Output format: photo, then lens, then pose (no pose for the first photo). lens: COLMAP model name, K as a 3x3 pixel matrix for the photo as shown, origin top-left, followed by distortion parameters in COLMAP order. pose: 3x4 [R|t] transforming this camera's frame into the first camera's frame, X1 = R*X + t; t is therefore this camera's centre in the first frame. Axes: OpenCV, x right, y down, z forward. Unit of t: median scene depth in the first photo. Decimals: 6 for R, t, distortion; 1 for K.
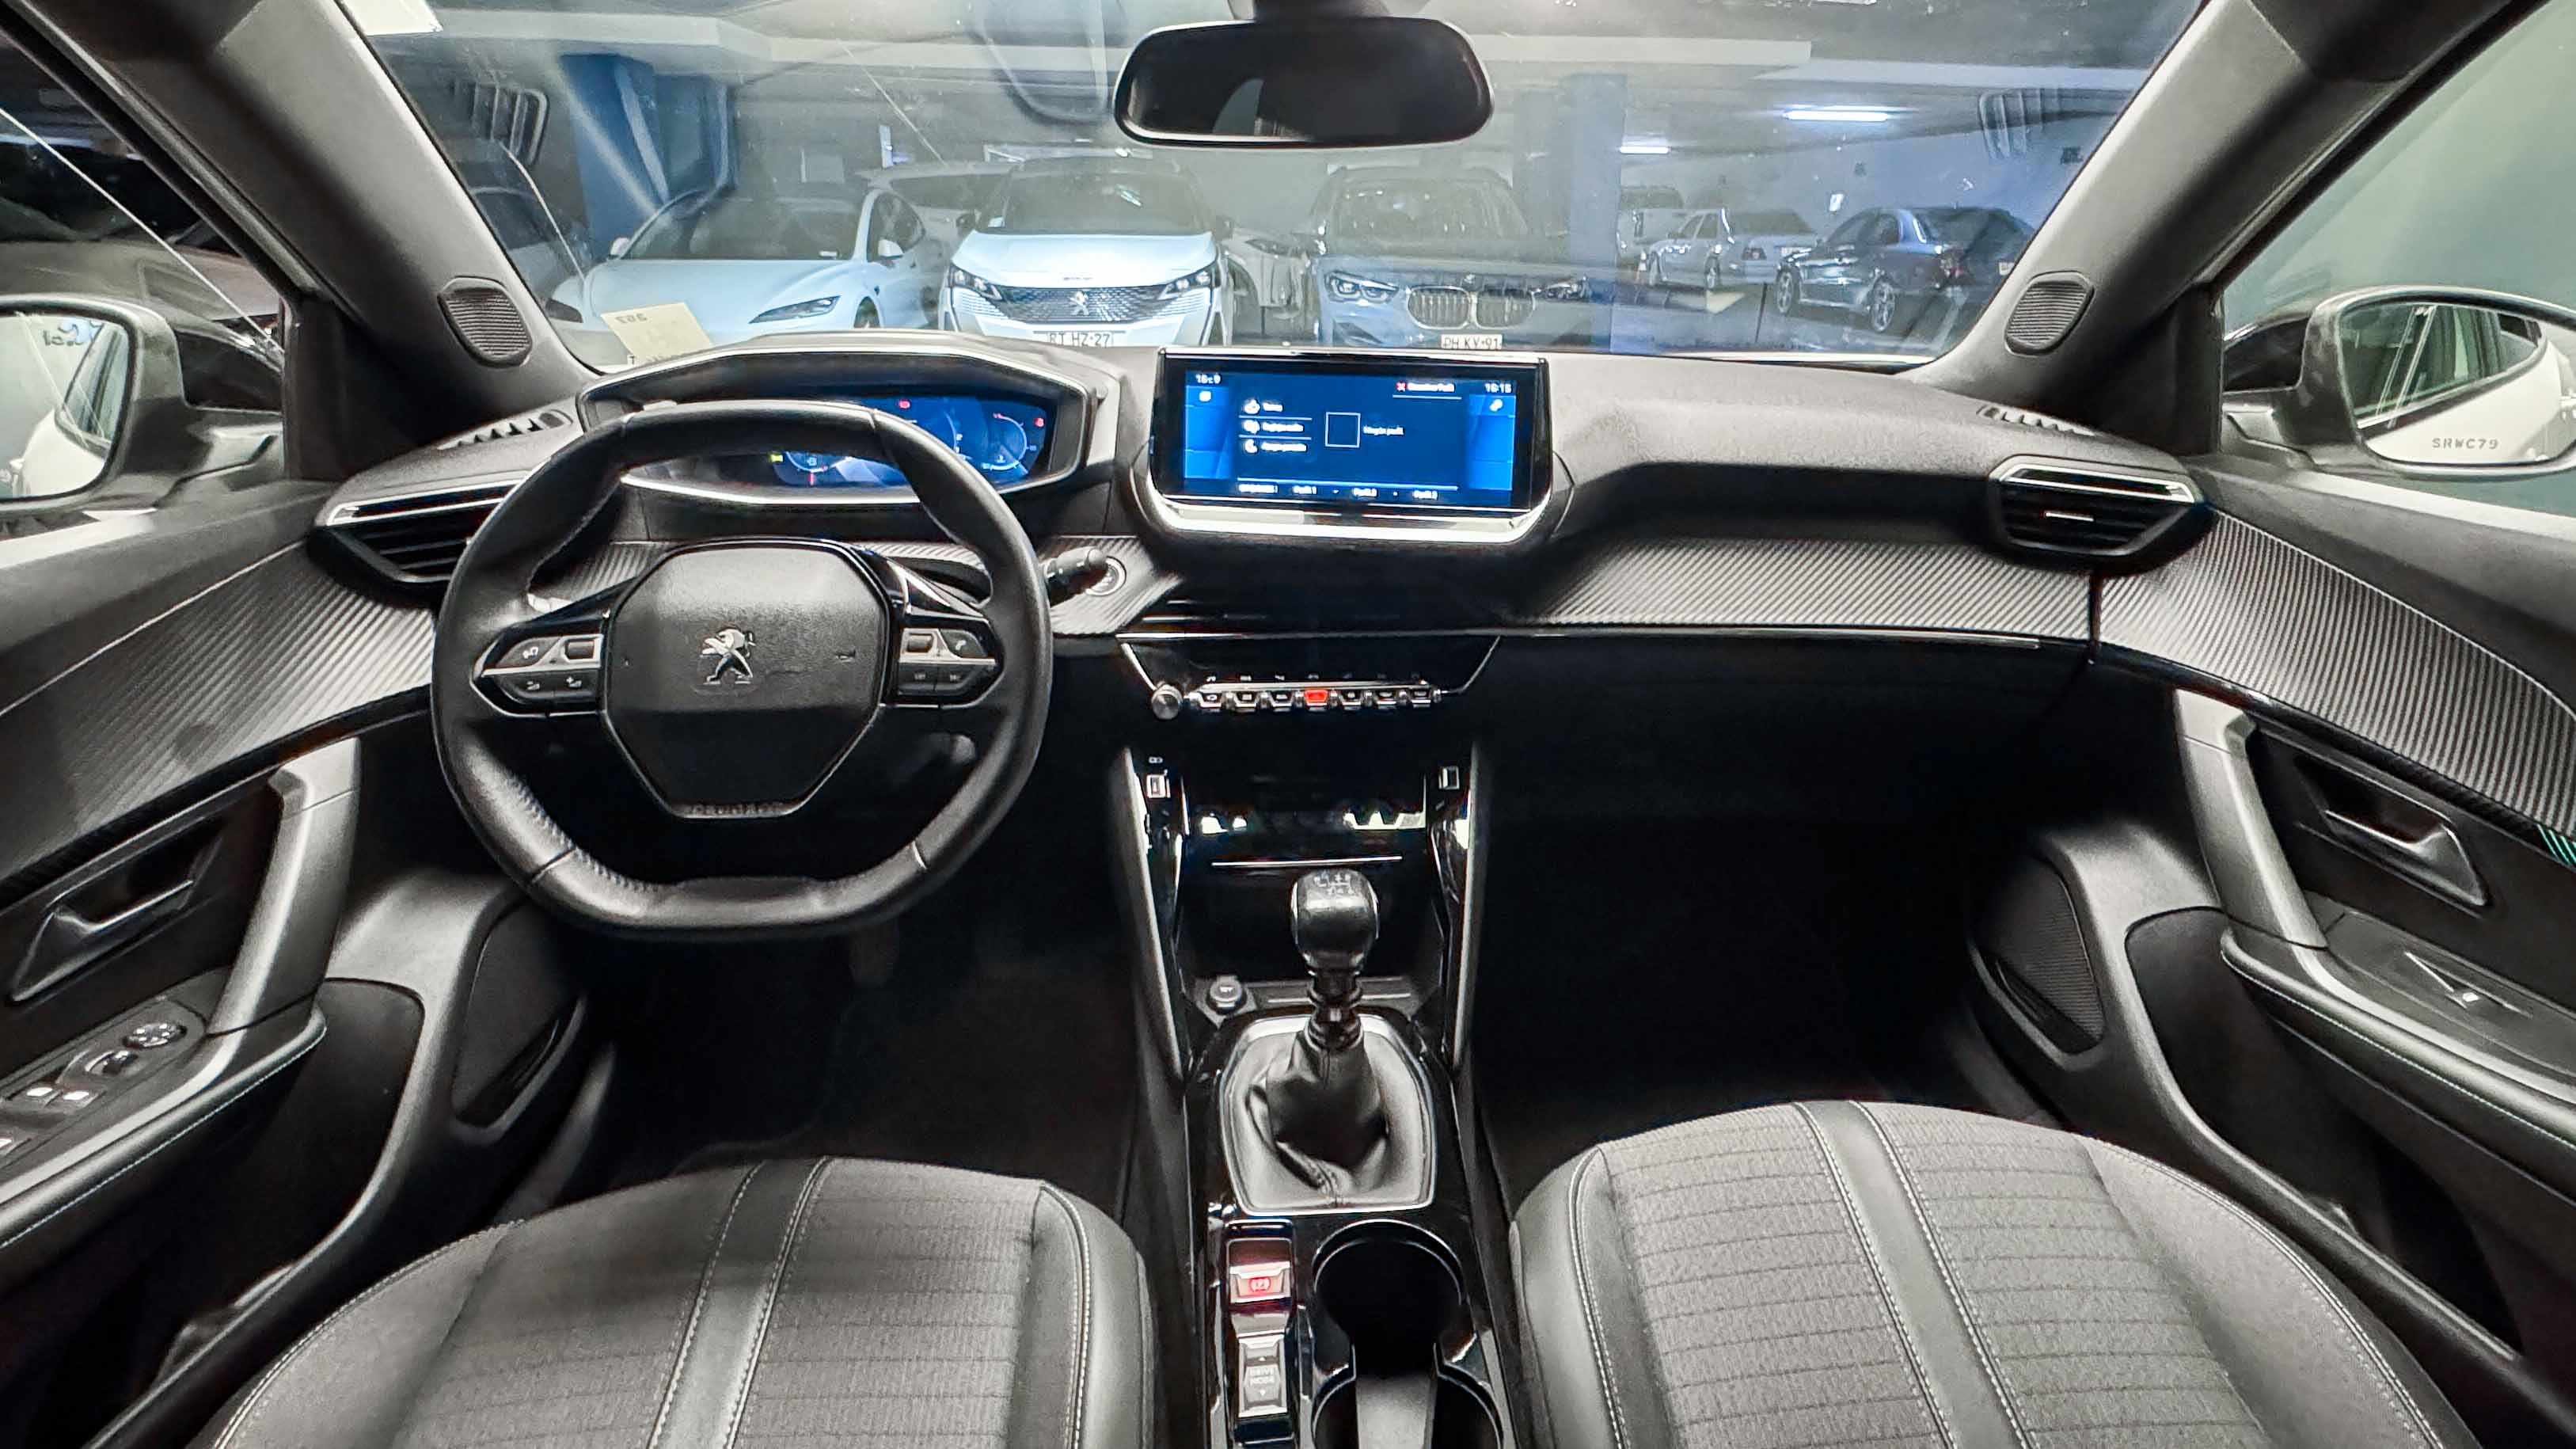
lens RADIAL K [[1250.8, 0, 1330.5], [0, 1250.8, 555.0], [0, 0, 1]] dist [-0.006317, 0.002305]
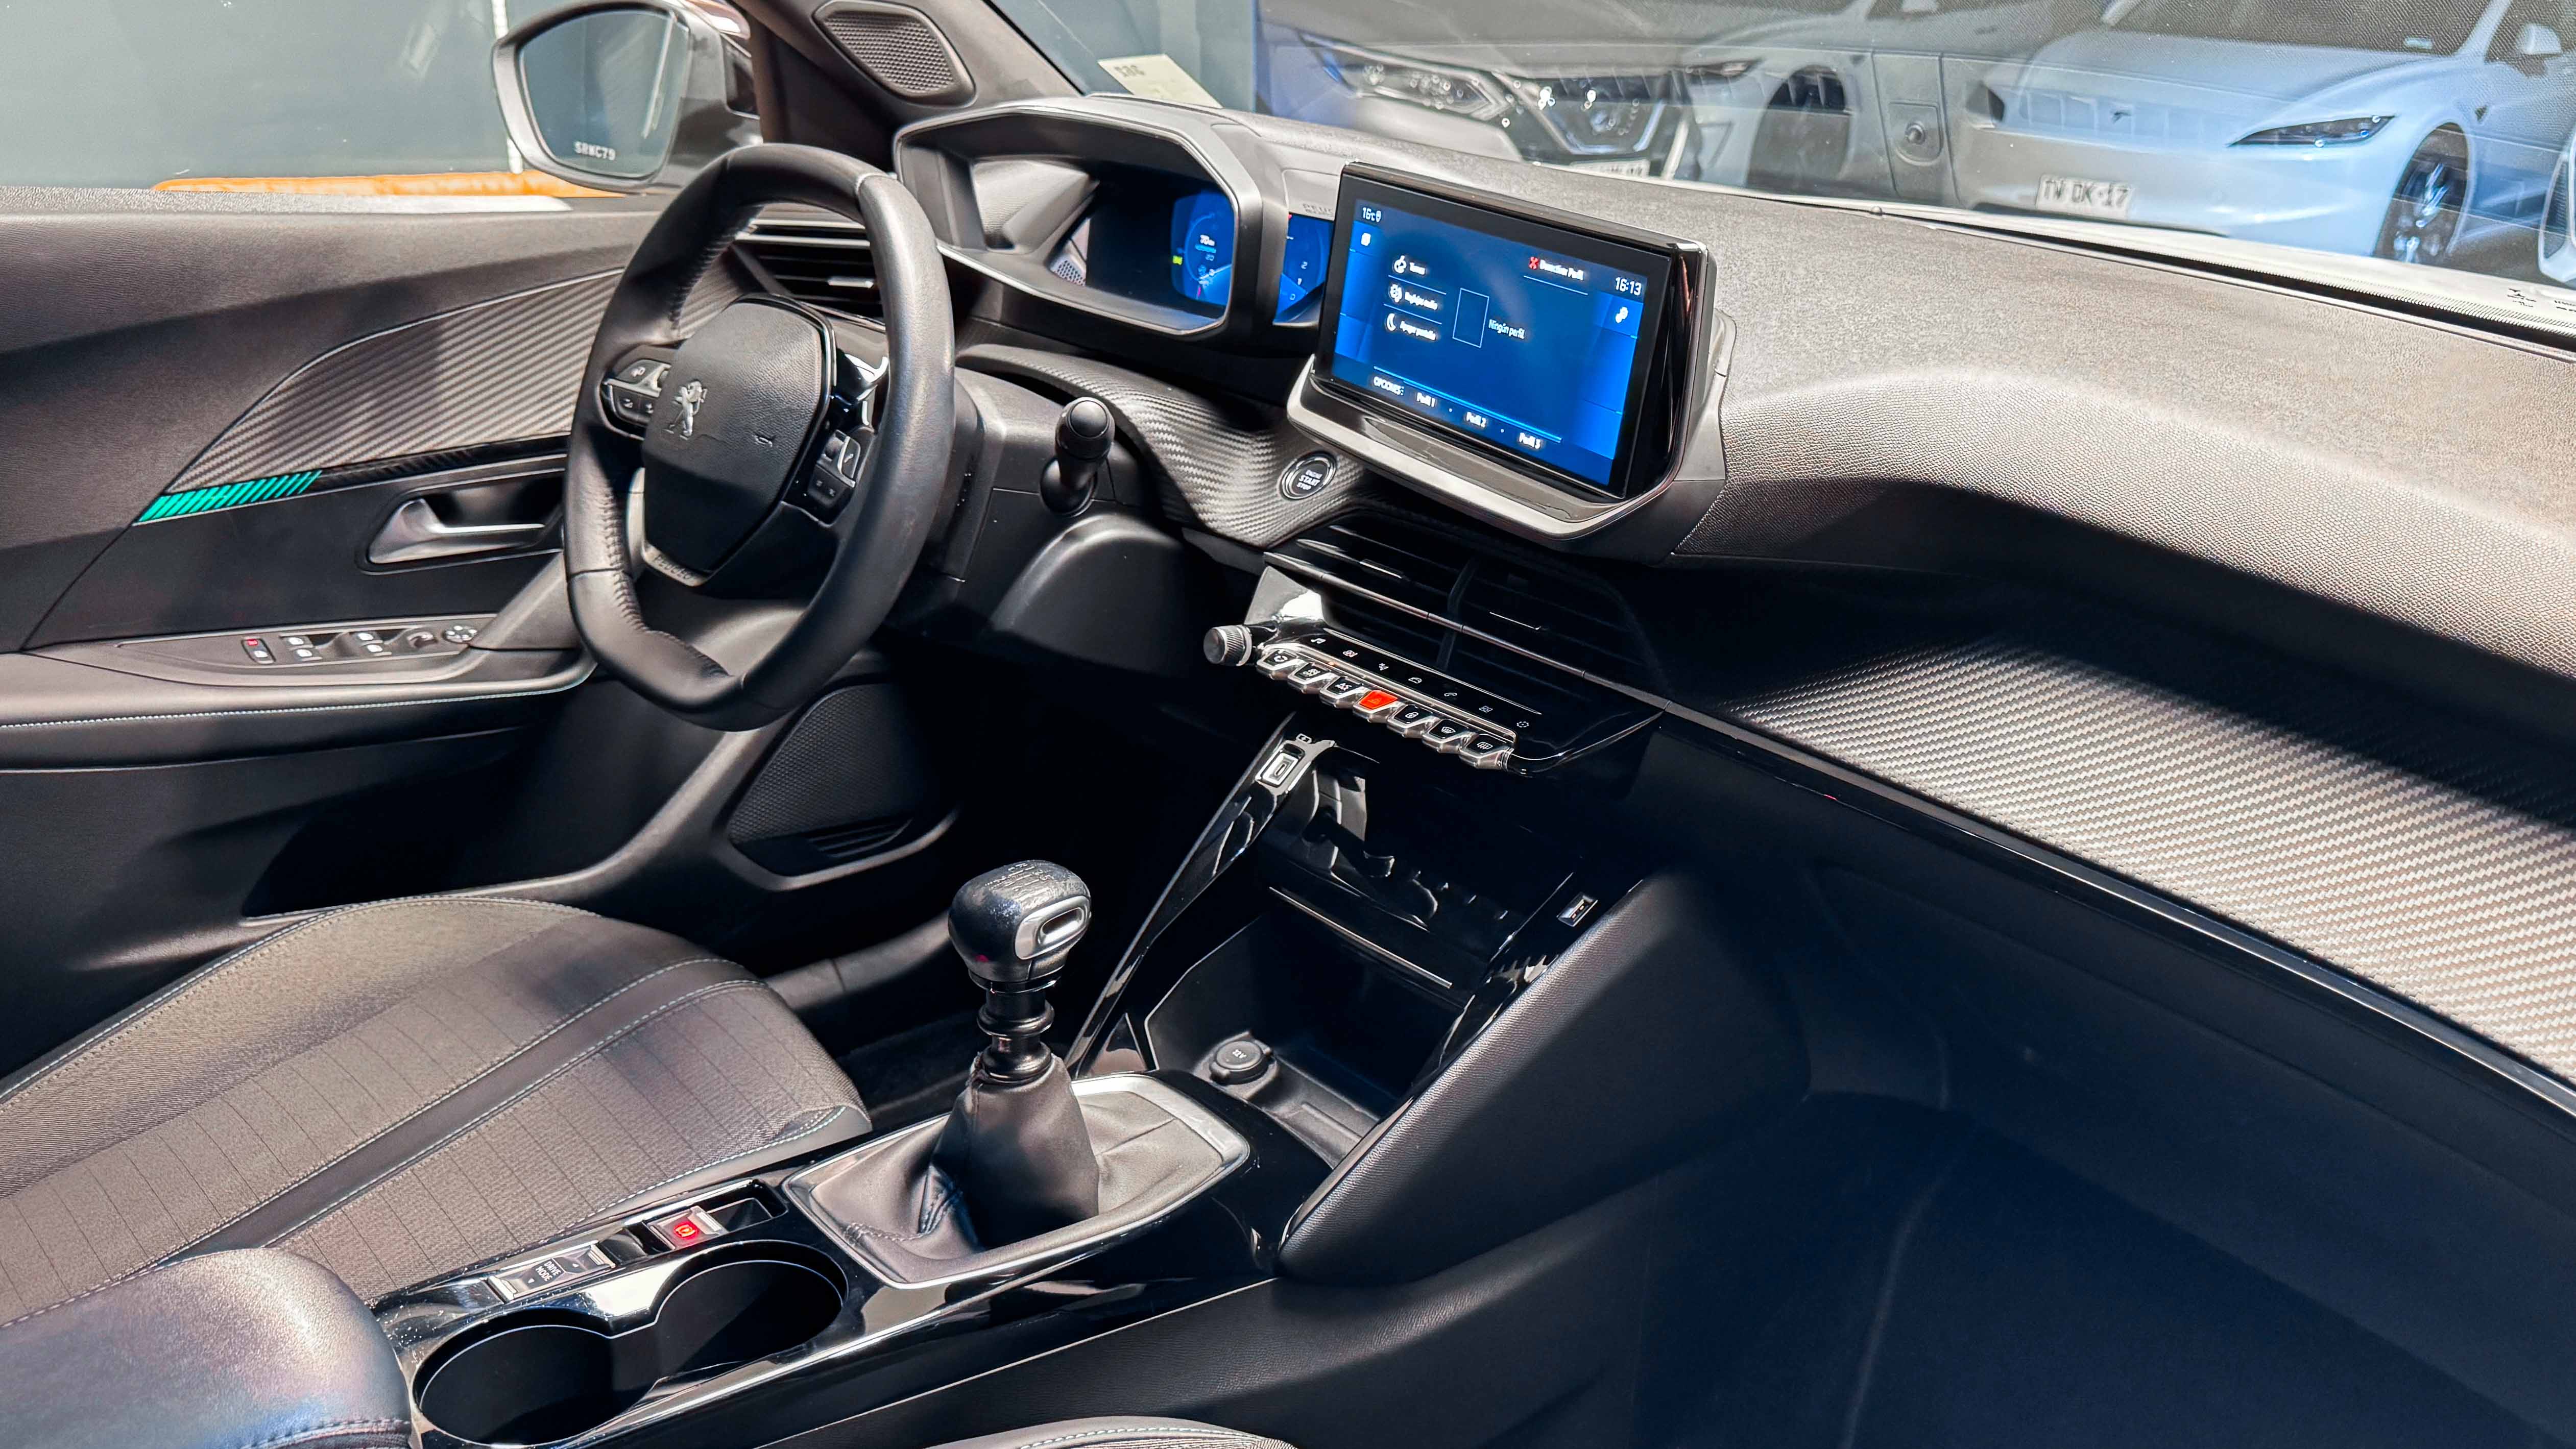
lens RADIAL K [[2013.7, 0, 1428.4], [0, 2013.7, 720.5], [0, 0, 1]] dist [0.090819, -0.020909]
pose [[0.636370, 0.301648, -0.709959, 0.831811], [-0.238643, 0.952206, 0.190666, -0.098895], [0.733541, 0.048093, 0.677941, 0.286971]]
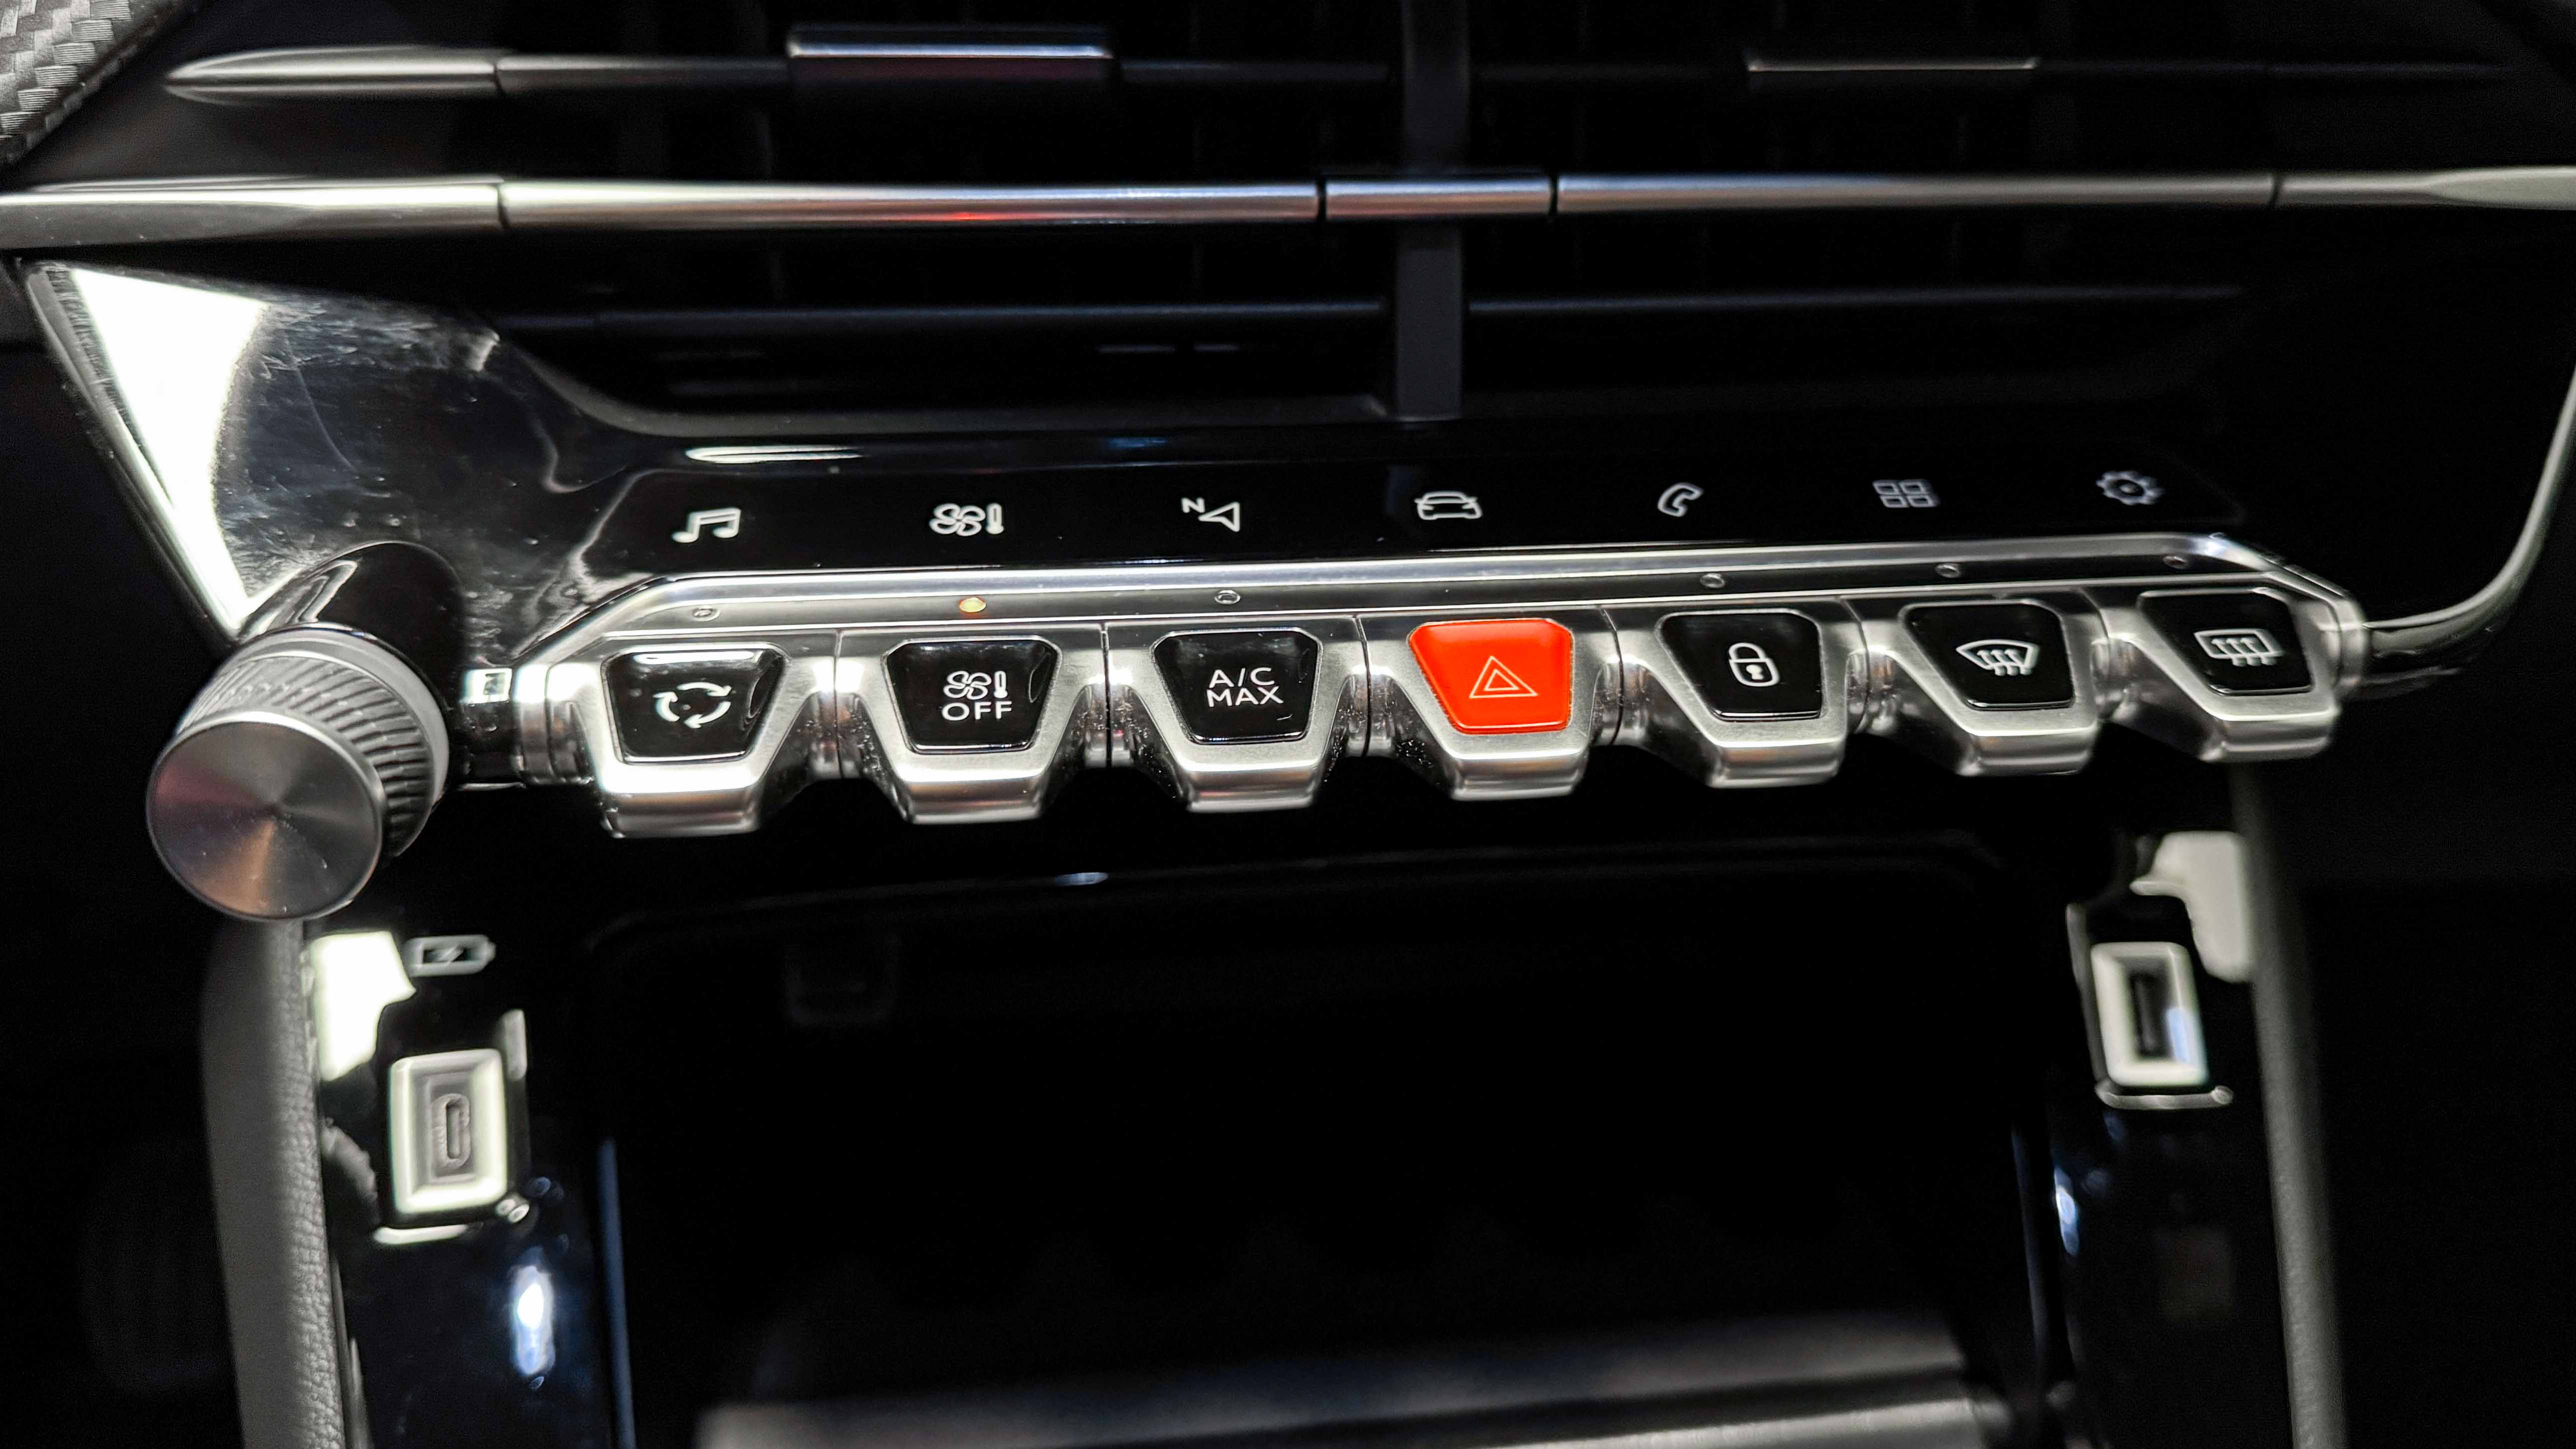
lens RADIAL K [[2013.6, 0, 1324.2], [0, 2013.6, 677.7], [0, 0, 1]] dist [0.090819, -0.020909]
pose [[0.997348, -0.007714, 0.072375, -0.047955], [-0.014187, 0.954695, 0.297246, 0.051301], [-0.071389, -0.297484, 0.952054, 0.832132]]
